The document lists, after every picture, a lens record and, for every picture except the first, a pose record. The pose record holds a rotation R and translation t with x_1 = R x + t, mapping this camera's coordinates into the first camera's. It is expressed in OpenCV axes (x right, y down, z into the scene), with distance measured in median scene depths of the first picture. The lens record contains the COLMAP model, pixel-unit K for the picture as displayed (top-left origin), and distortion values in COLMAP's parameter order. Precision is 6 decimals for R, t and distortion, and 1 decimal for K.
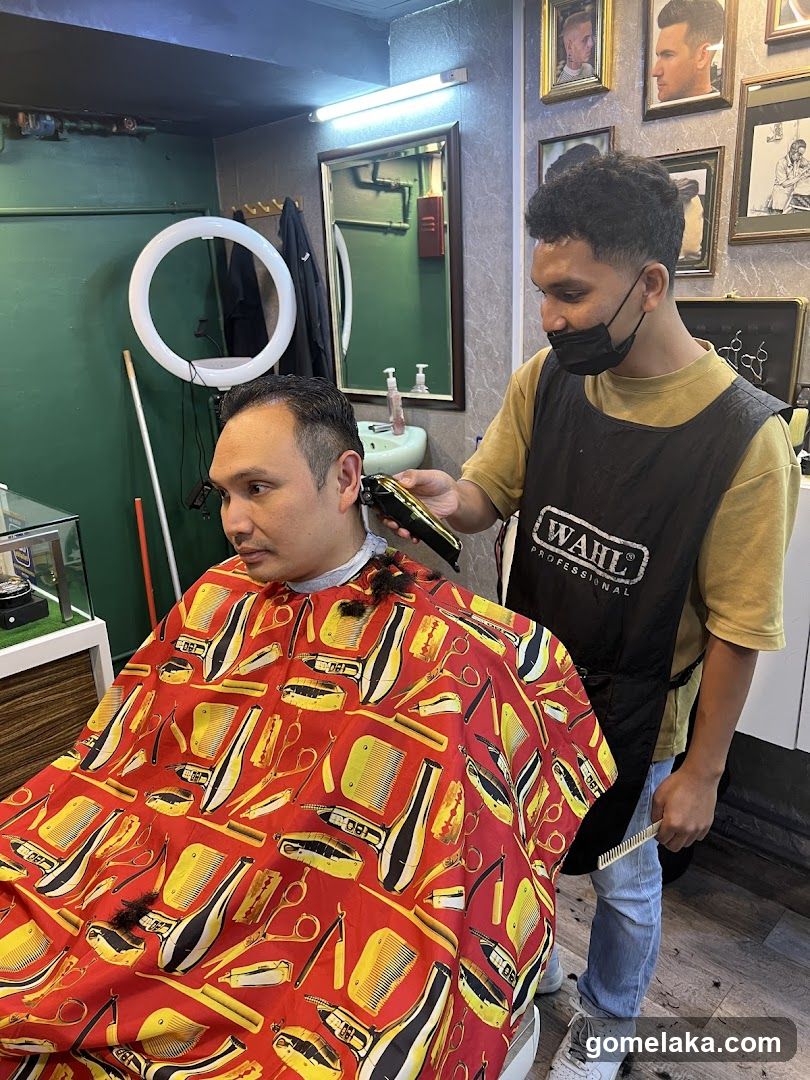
lens RADIAL K [[828.5, 0, 402.2], [0, 828.5, 536.3], [0, 0, 1]] dist [0.010782, -0.003449]
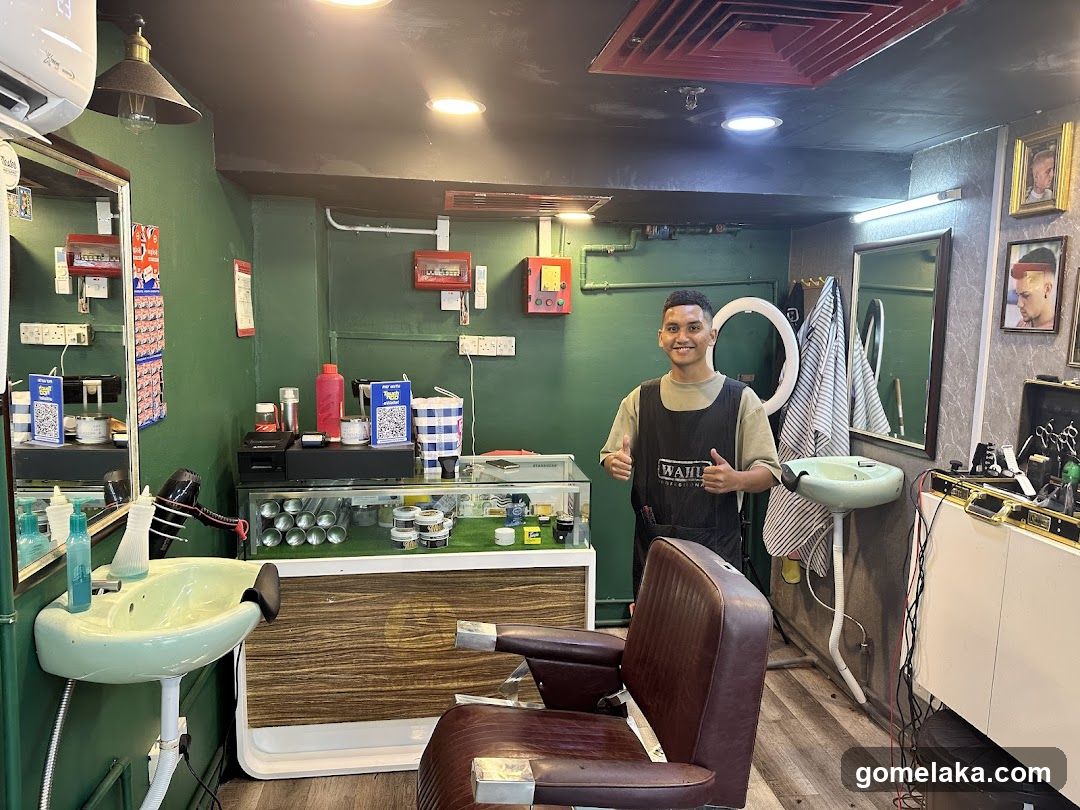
lens RADIAL K [[763.5, 0, 550.4], [0, 763.5, 398.8], [0, 0, 1]] dist [0.061503, -0.010320]
pose [[0.800612, 0.117609, -0.587528, 0.317433], [-0.220447, 0.969588, -0.106310, -0.002616], [0.557157, 0.214632, 0.802190, -0.211343]]
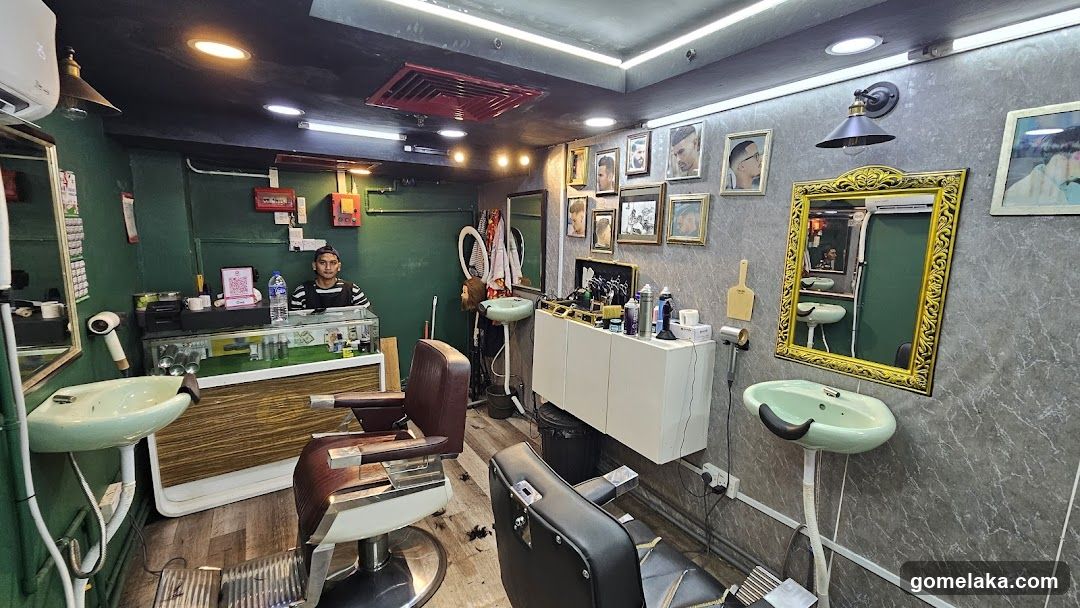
lens RADIAL K [[447.3, 0, 542.2], [0, 447.3, 299.6], [0, 0, 1]] dist [-0.001244, -0.000423]
pose [[0.974261, 0.093000, -0.205345, 0.408422], [-0.119485, 0.985487, -0.120578, 0.030294], [0.191151, 0.142010, 0.971233, -0.375827]]
